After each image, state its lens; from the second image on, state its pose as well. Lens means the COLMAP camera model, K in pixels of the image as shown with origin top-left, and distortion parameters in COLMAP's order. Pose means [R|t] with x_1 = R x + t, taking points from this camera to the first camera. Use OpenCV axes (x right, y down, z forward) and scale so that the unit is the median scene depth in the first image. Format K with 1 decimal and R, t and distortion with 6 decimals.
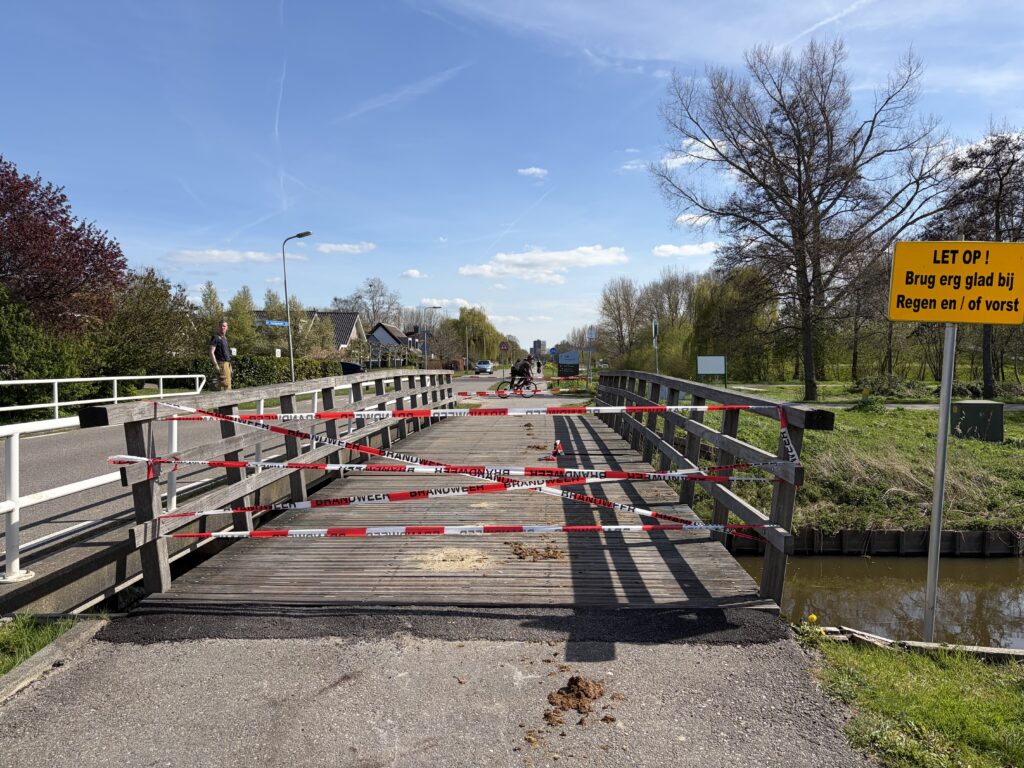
lens RADIAL K [[760.8, 0, 512.7], [0, 760.8, 387.7], [0, 0, 1]] dist [0.028591, -0.016374]
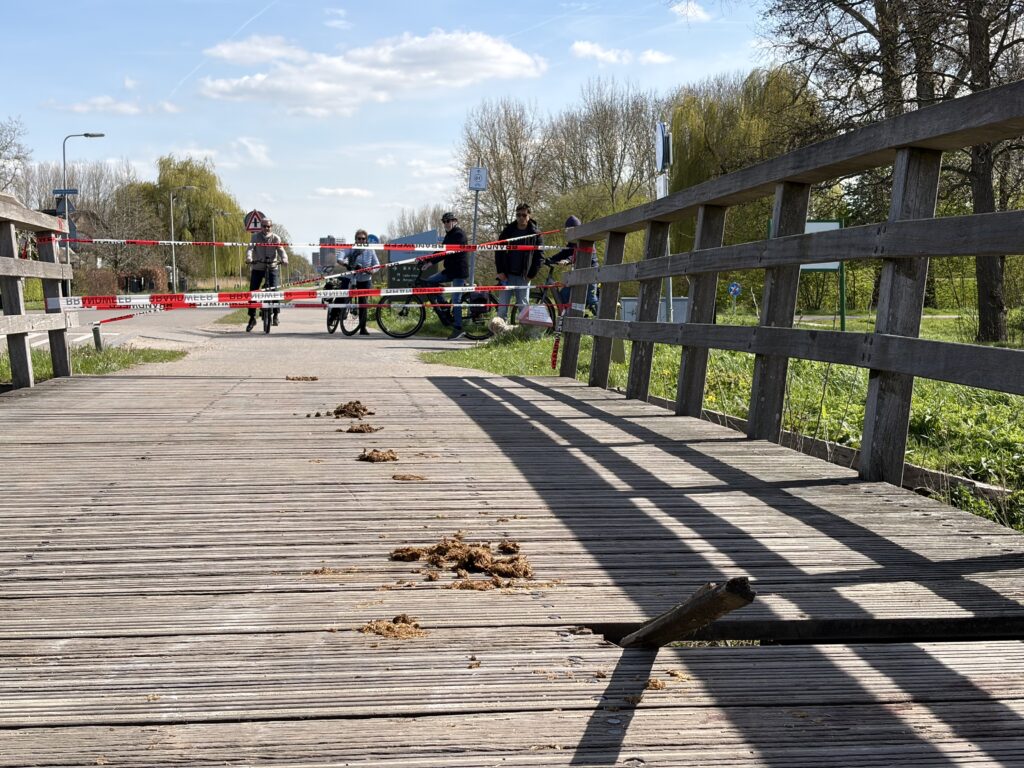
lens RADIAL K [[1515.6, 0, 520.5], [0, 1515.6, 385.5], [0, 0, 1]] dist [0.063779, 0.000000]
pose [[0.987456, -0.005845, 0.157785, 0.003210], [0.000471, 0.999419, 0.034071, 0.005531], [-0.157893, -0.033570, 0.986885, 0.106992]]
